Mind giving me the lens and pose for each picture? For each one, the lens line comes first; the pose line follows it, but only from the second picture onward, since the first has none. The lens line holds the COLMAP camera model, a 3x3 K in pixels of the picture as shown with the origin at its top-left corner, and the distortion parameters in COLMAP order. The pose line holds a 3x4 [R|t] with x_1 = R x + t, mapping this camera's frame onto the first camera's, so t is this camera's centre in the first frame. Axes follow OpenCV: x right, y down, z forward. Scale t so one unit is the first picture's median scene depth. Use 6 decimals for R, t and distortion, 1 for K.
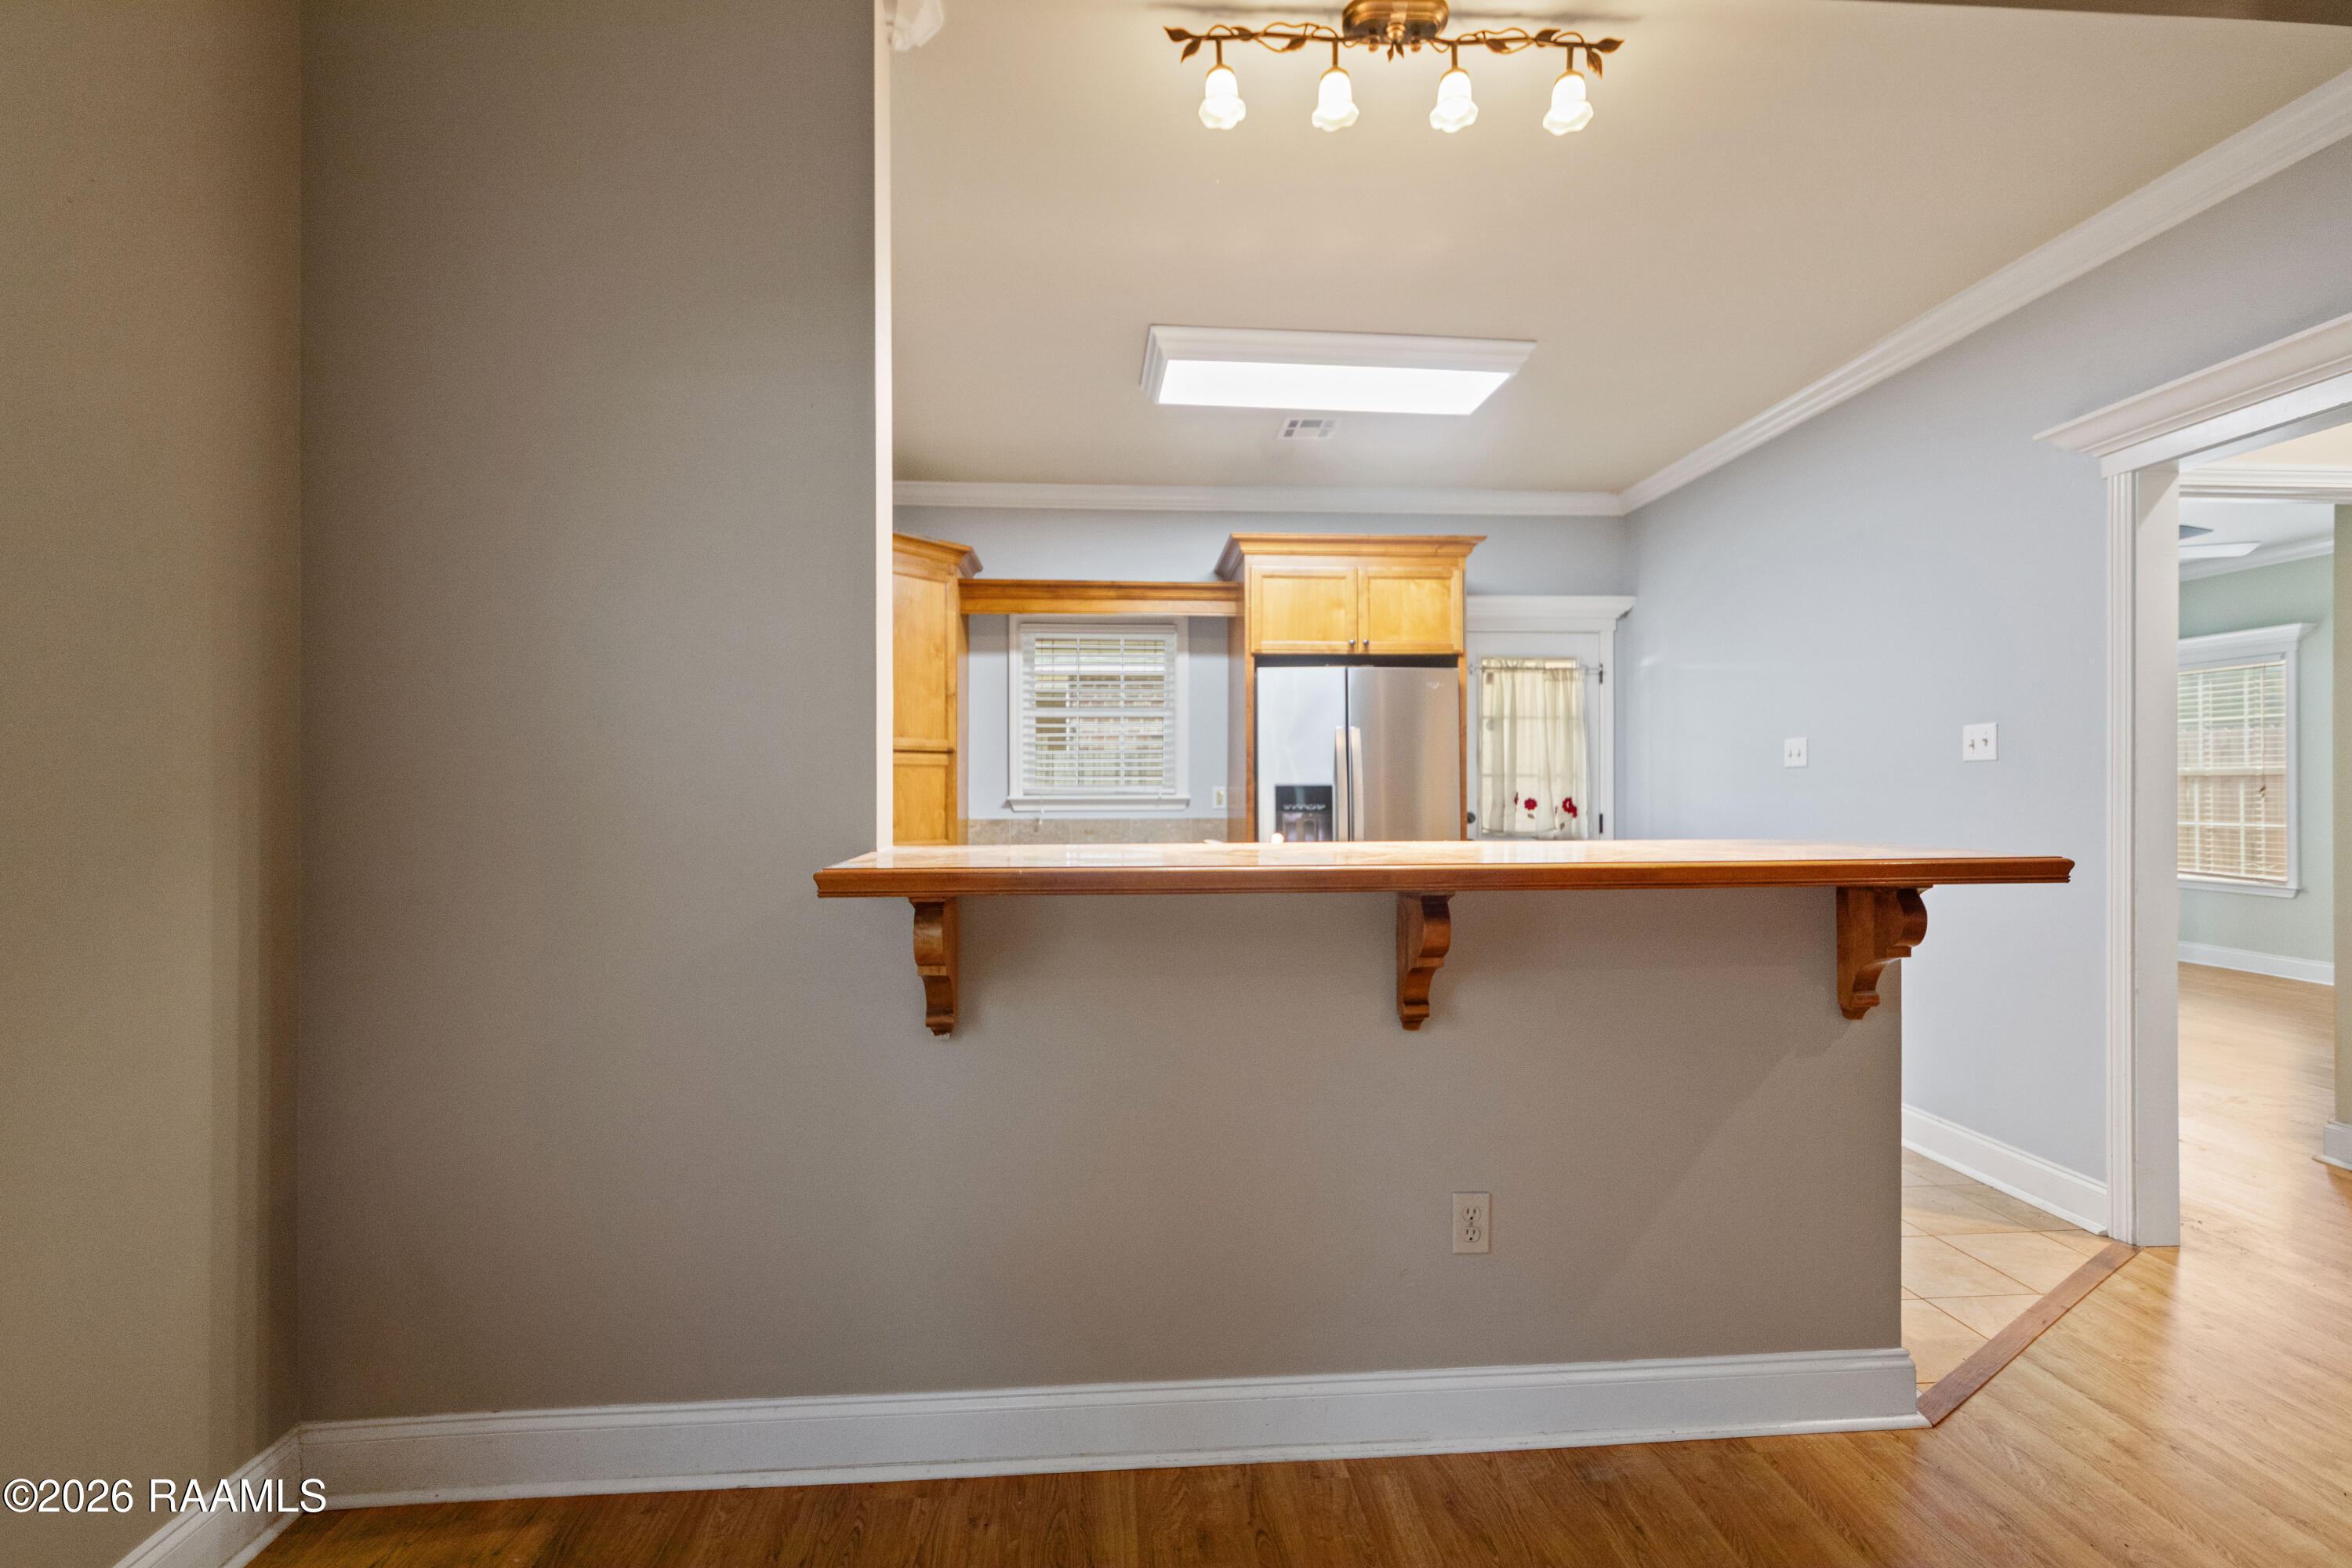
lens RADIAL K [[961.9, 0, 1161.7], [0, 961.9, 781.5], [0, 0, 1]] dist [-0.001669, 0.001070]
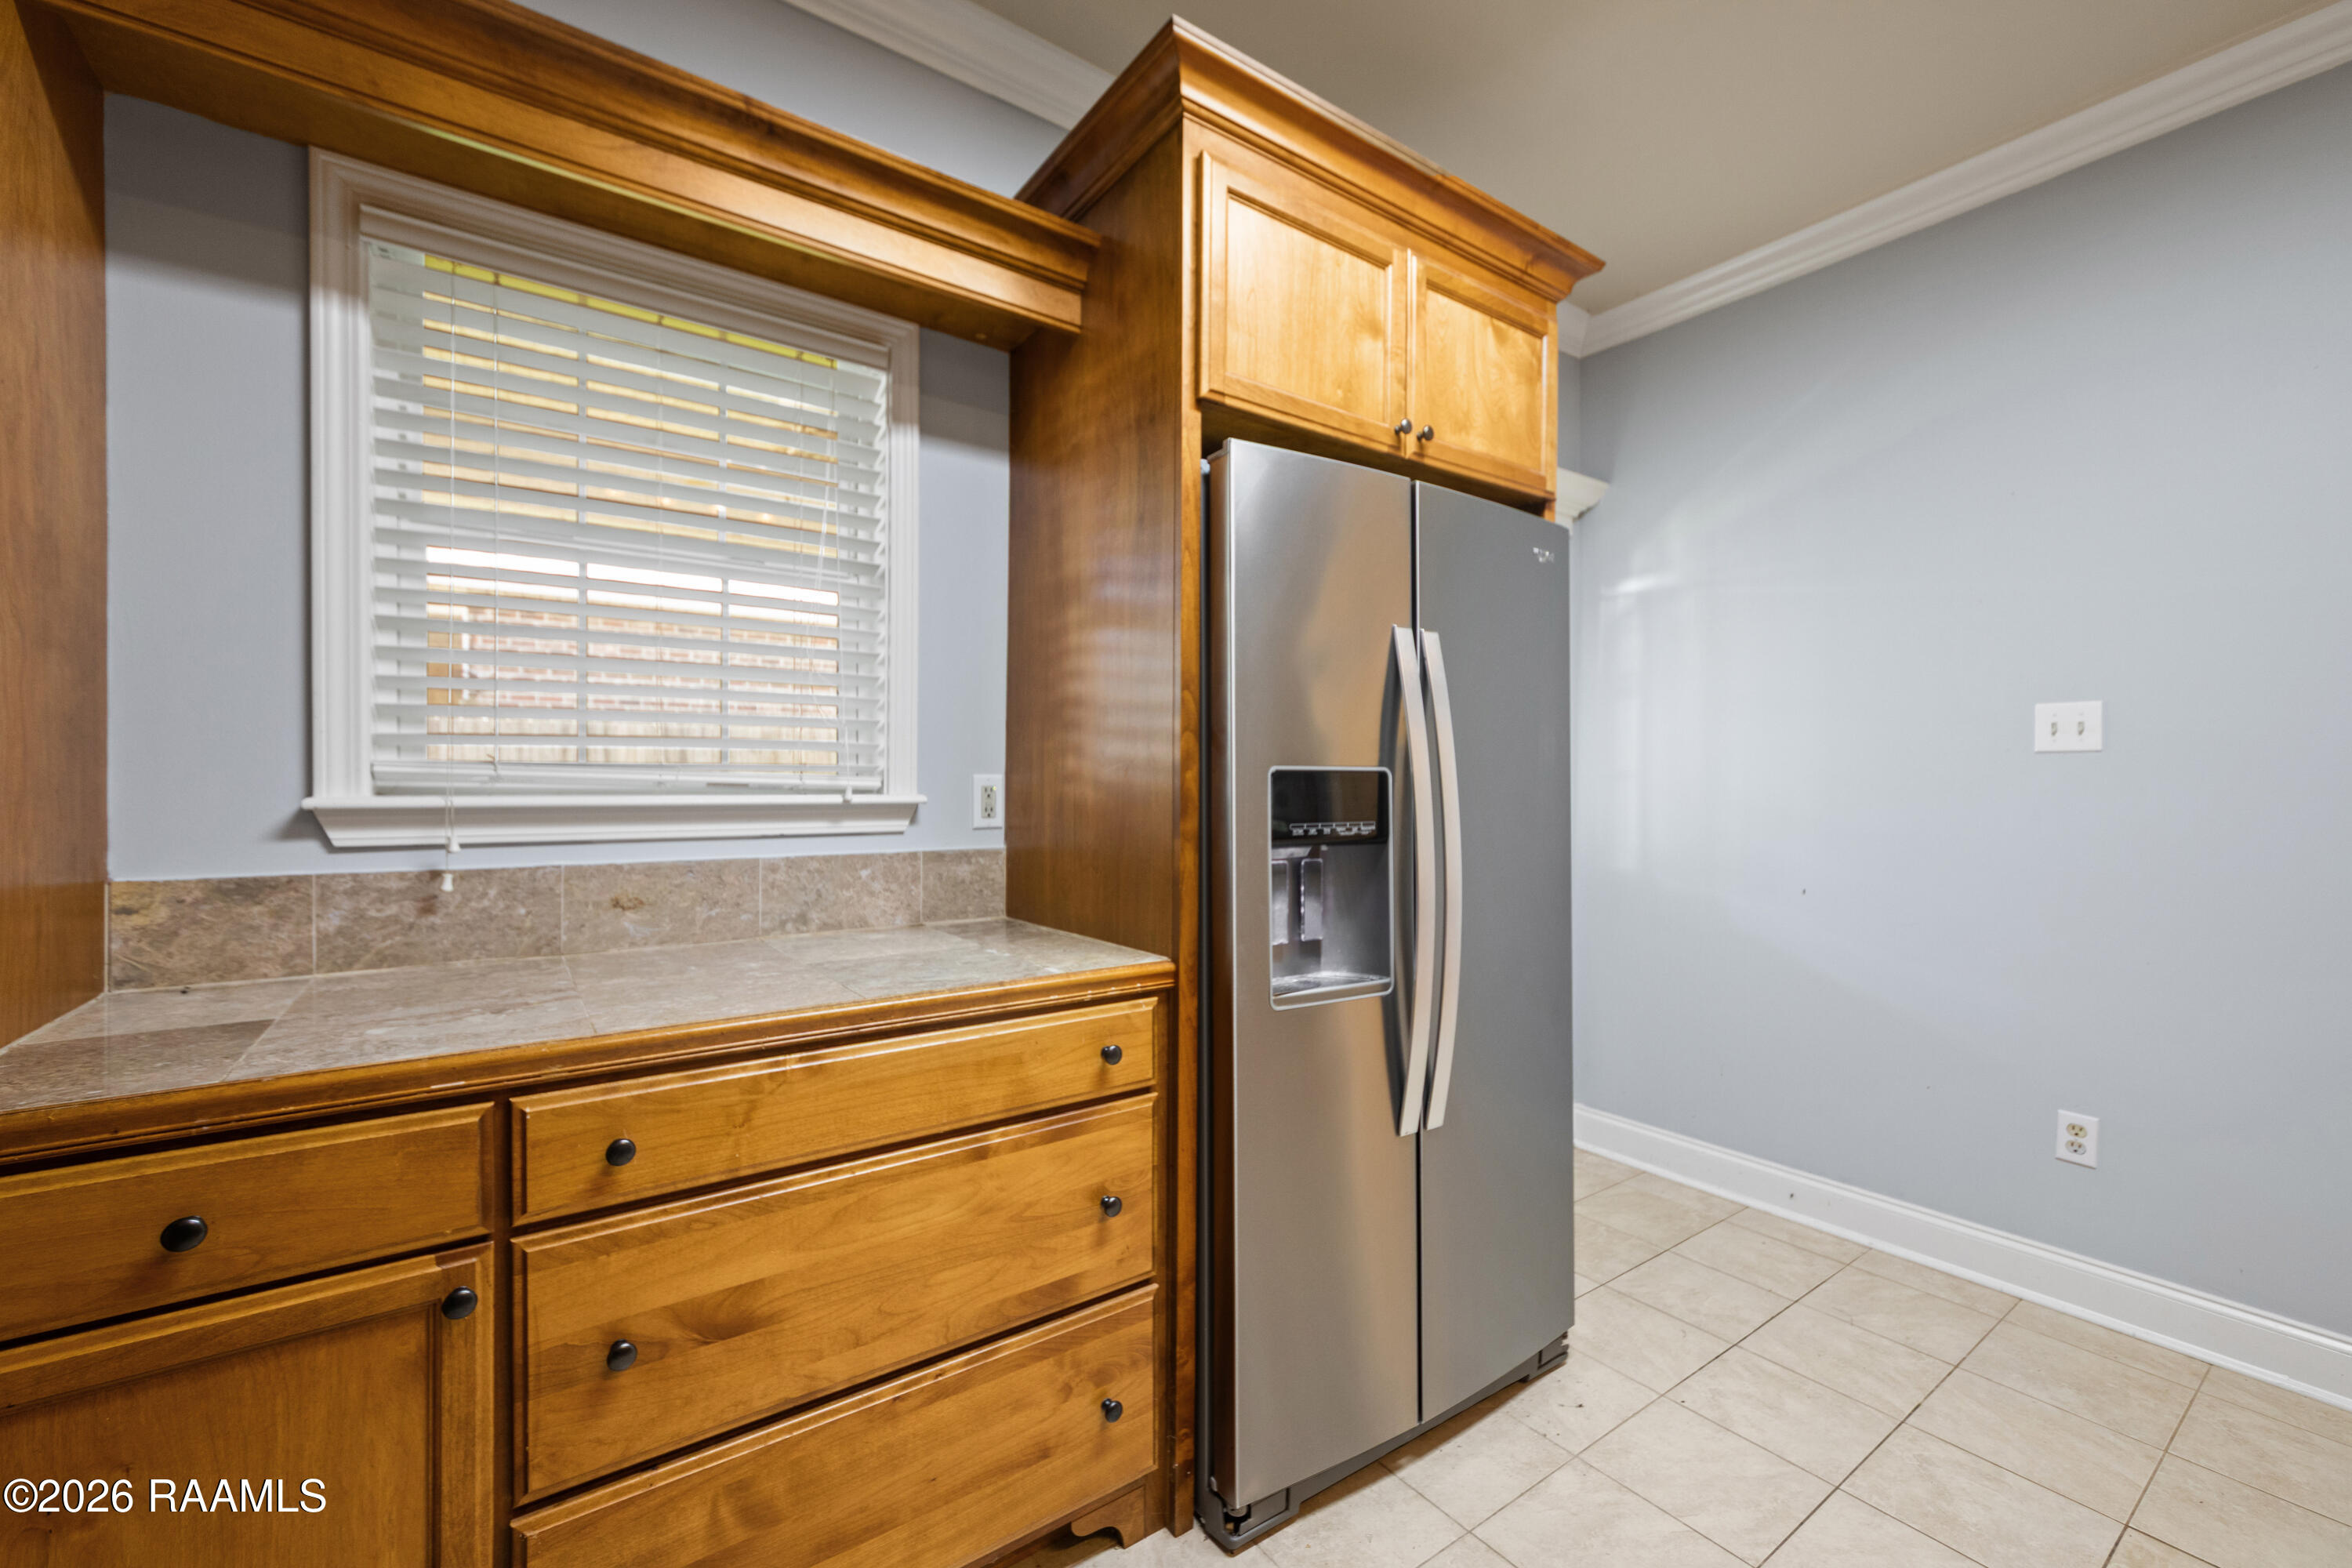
lens RADIAL K [[961.9, 0, 1172.6], [0, 961.9, 793.7], [0, 0, 1]] dist [-0.001669, 0.001070]
pose [[0.850454, 0.002847, 0.526042, -0.090803], [-0.012488, 0.999813, 0.014778, 0.007086], [-0.525901, -0.019137, 0.850330, 0.621228]]
